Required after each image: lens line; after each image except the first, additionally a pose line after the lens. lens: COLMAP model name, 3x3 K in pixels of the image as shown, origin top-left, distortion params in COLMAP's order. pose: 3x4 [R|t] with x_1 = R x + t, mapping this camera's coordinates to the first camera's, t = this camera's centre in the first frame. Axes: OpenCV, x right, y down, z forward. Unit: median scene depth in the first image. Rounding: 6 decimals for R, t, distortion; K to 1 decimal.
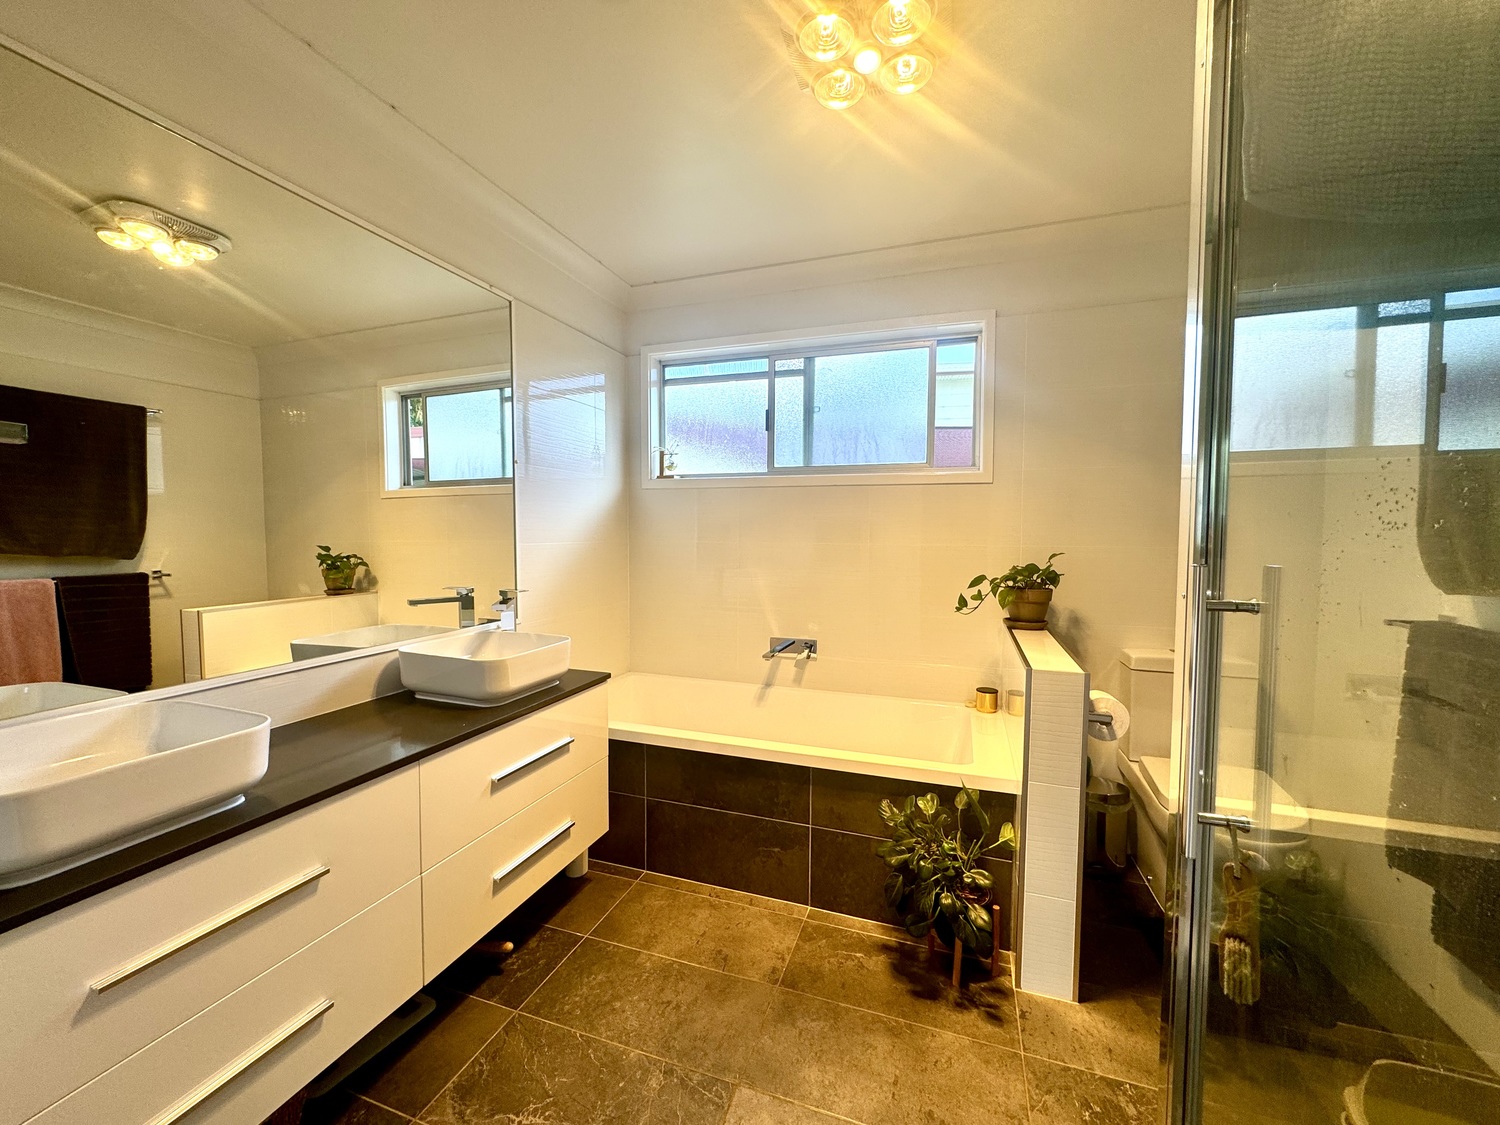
lens RADIAL K [[598.6, 0, 749.8], [0, 598.6, 560.0], [0, 0, 1]] dist [-0.000900, 0.000261]
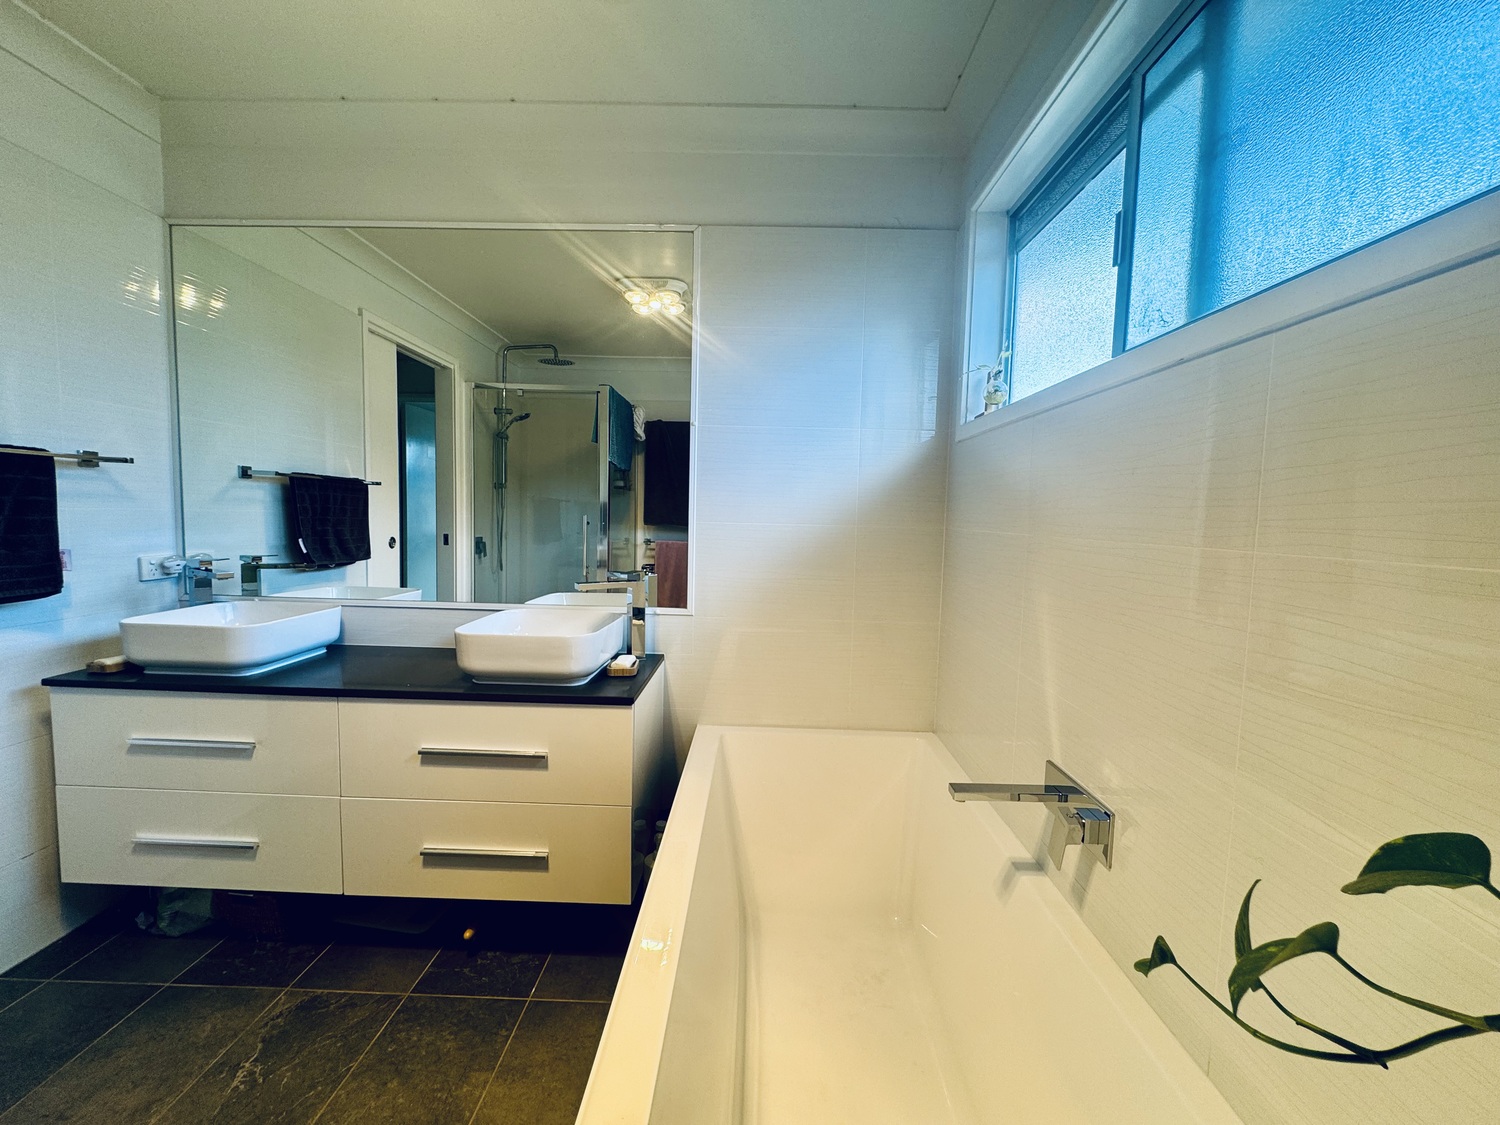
lens RADIAL K [[598.6, 0, 749.8], [0, 598.6, 560.0], [0, 0, 1]] dist [-0.000900, 0.000261]
pose [[0.317978, 0.073238, -0.945265, 0.636351], [-0.075302, 0.995813, 0.051824, -0.032370], [0.945103, 0.054702, 0.322161, 1.158116]]
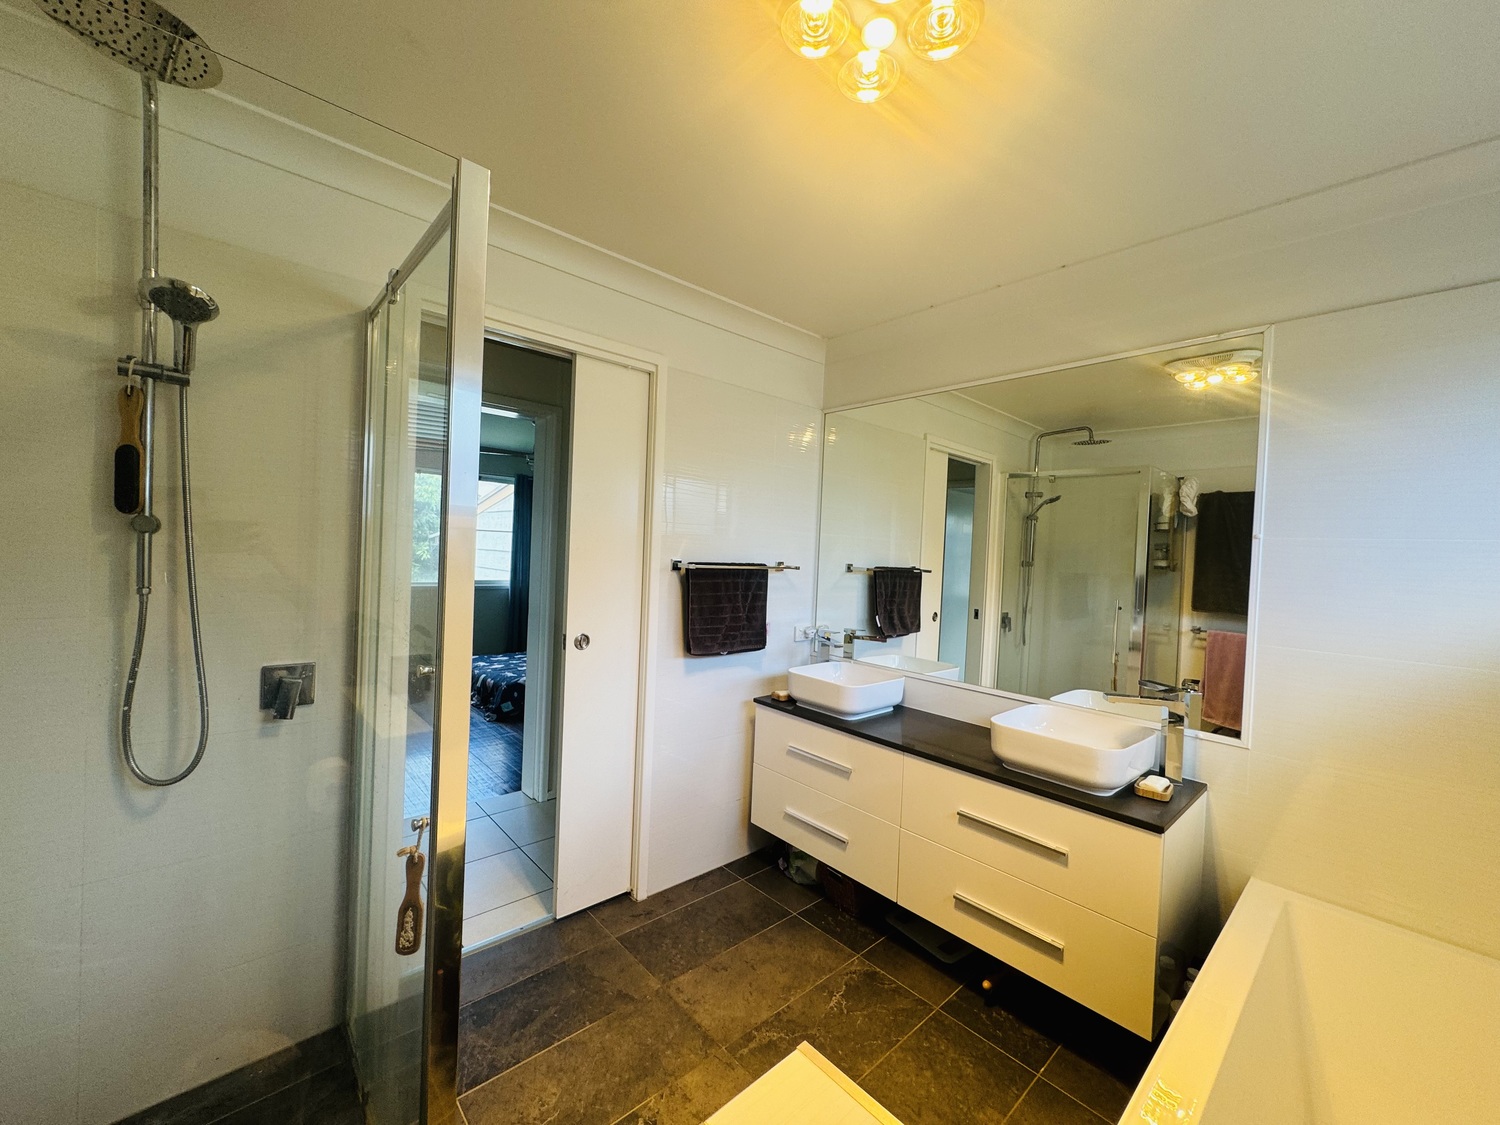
lens RADIAL K [[598.6, 0, 749.8], [0, 598.6, 560.0], [0, 0, 1]] dist [-0.000900, 0.000261]
pose [[-0.473810, -0.010249, -0.880567, 0.841448], [-0.092857, 0.994939, 0.038384, -0.147324], [0.875718, 0.099954, -0.472364, 1.133193]]
